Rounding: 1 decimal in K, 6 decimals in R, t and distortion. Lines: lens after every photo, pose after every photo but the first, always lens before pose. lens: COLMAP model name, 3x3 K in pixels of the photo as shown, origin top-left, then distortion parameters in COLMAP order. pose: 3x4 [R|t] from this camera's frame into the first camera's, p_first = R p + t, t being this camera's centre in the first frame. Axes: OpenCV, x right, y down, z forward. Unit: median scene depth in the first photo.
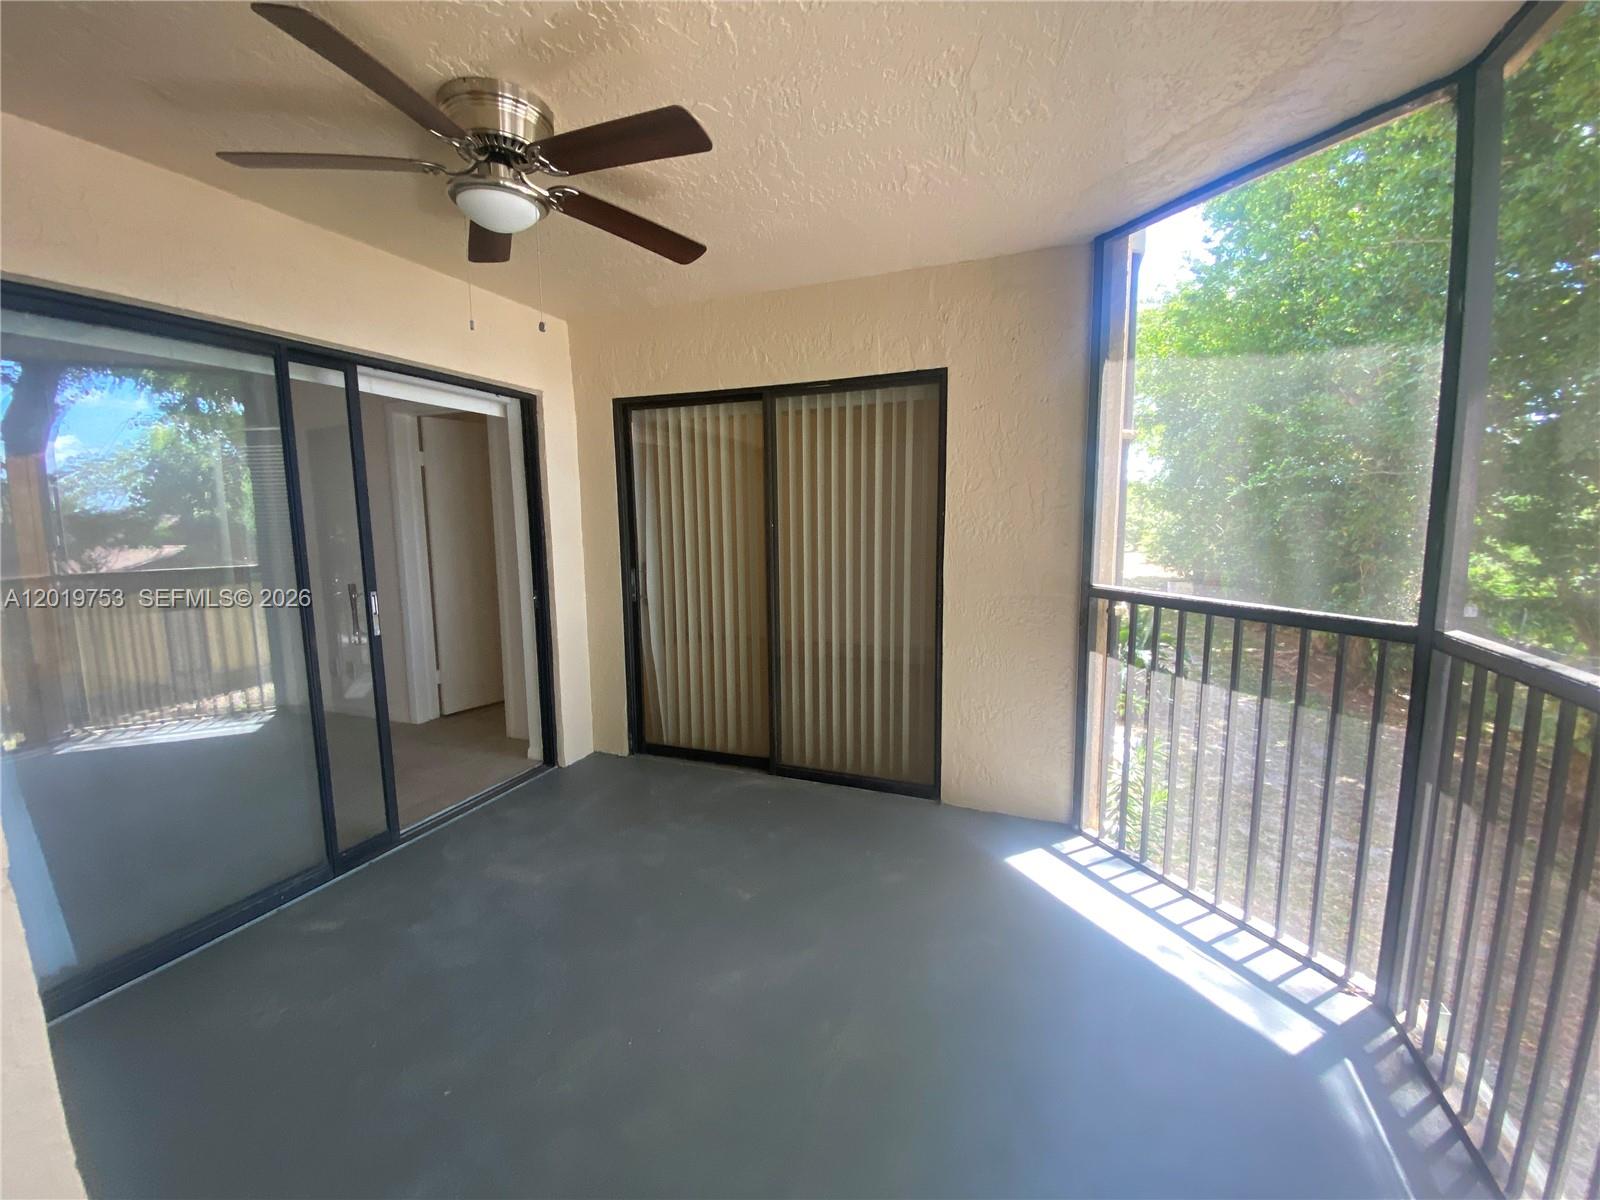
lens RADIAL K [[648.3, 0, 794.0], [0, 648.3, 599.5], [0, 0, 1]] dist [0.018906, -0.019315]
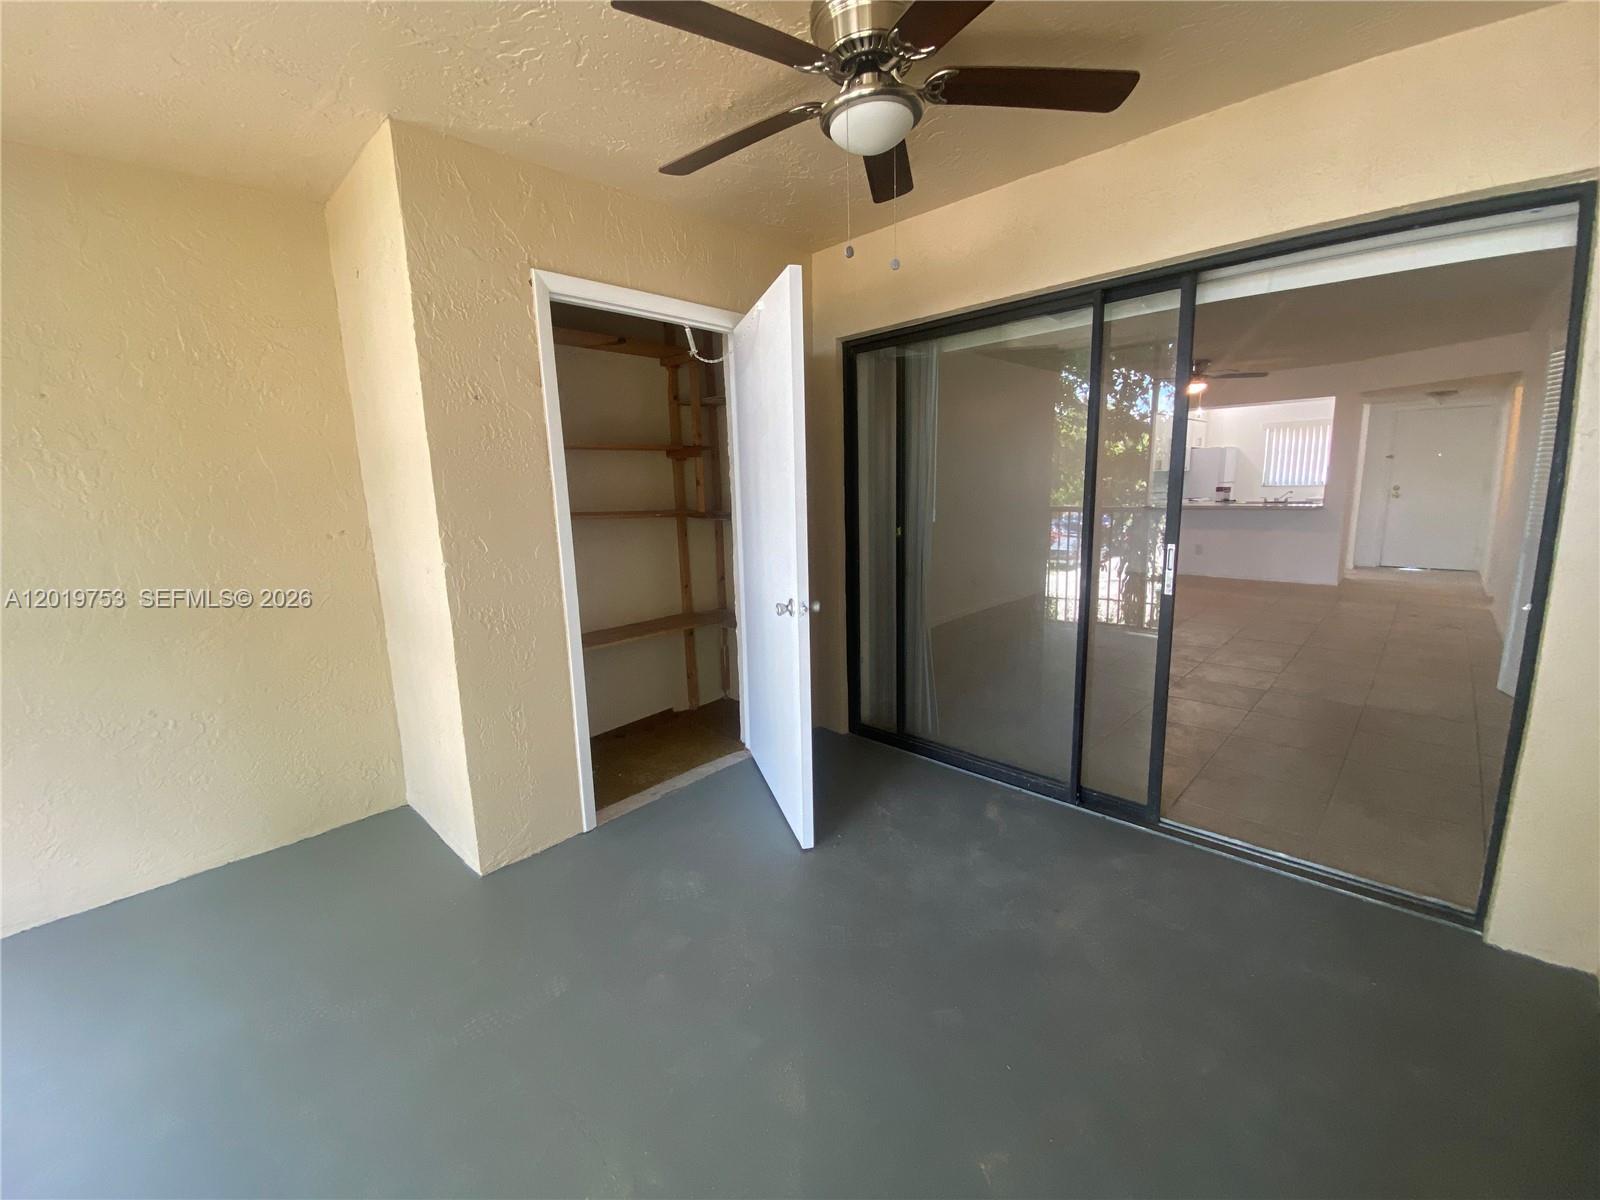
lens RADIAL K [[648.3, 0, 794.0], [0, 648.3, 599.5], [0, 0, 1]] dist [0.018906, -0.019315]
pose [[-0.379784, 0.186865, -0.906005, 0.373314], [-0.081108, 0.968887, 0.233834, -0.110798], [0.921513, 0.162291, -0.352812, 0.906400]]
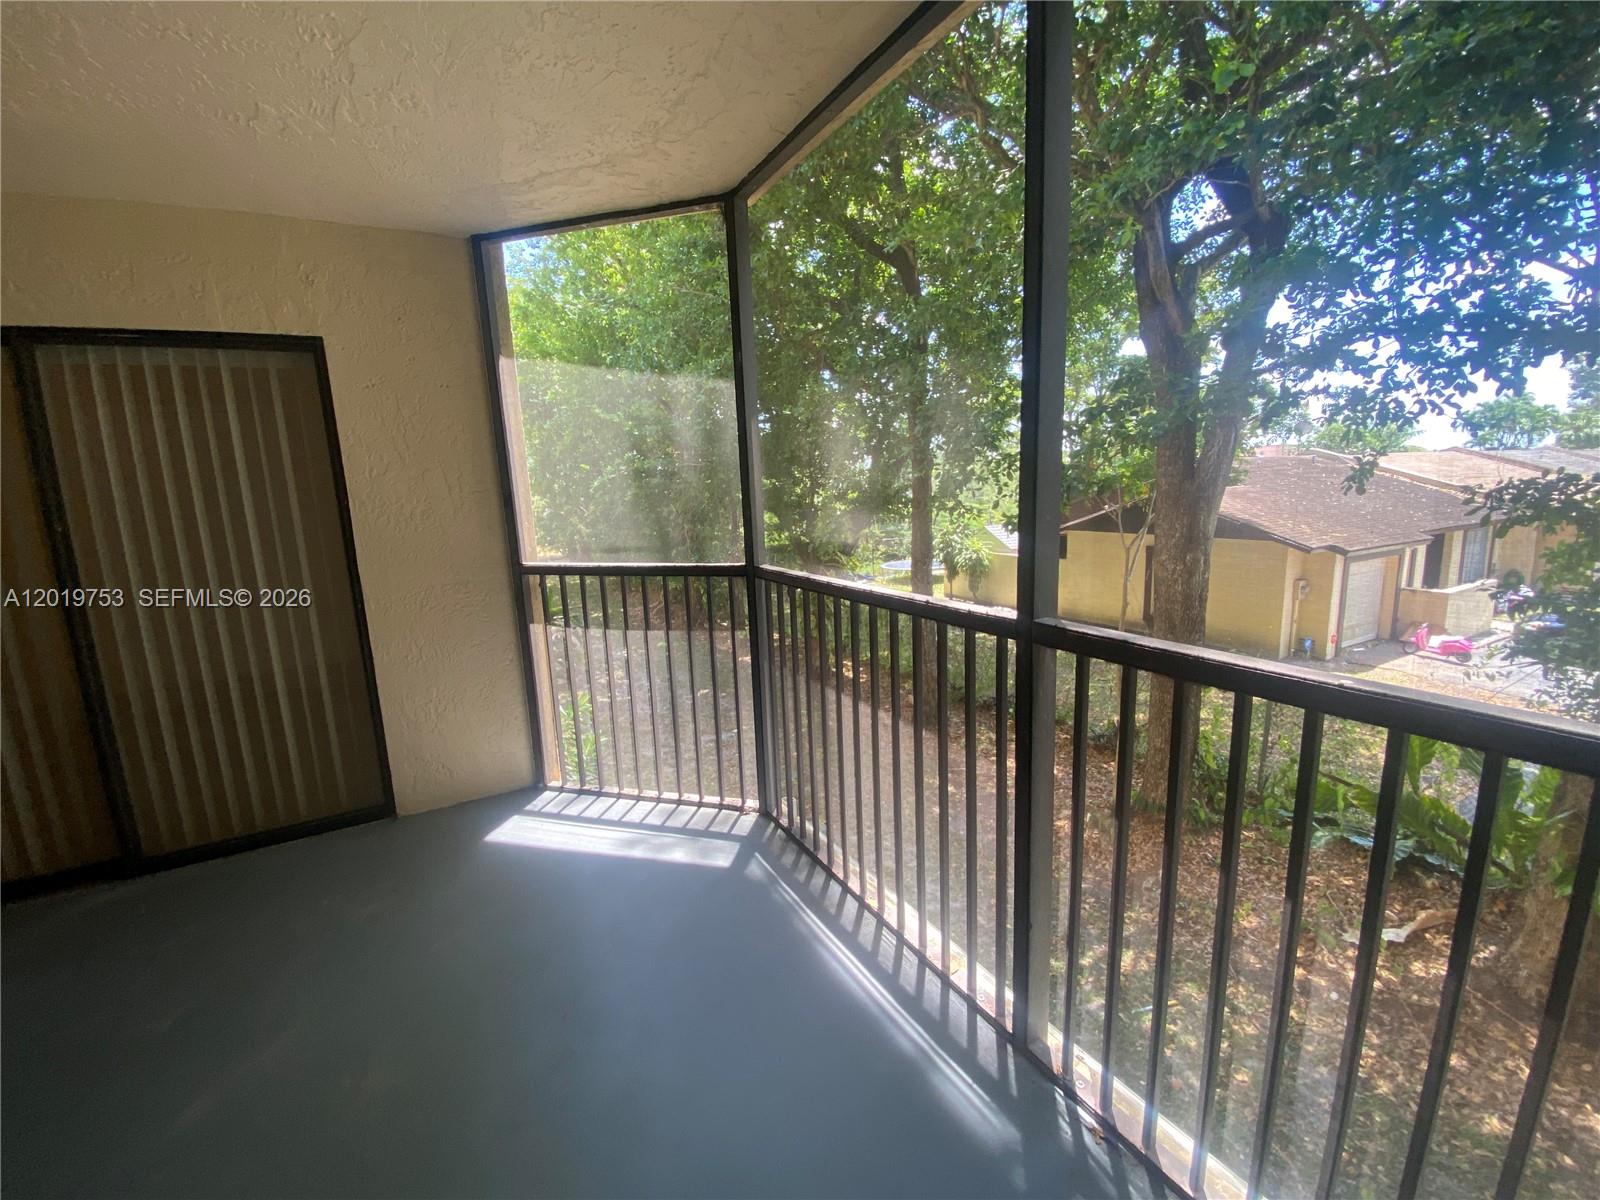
lens RADIAL K [[648.3, 0, 794.0], [0, 648.3, 599.5], [0, 0, 1]] dist [0.018906, -0.019315]
pose [[0.629234, -0.146926, 0.763202, -0.098669], [0.129835, 0.988042, 0.083165, 0.006032], [-0.766295, 0.046760, 0.640786, -0.047063]]
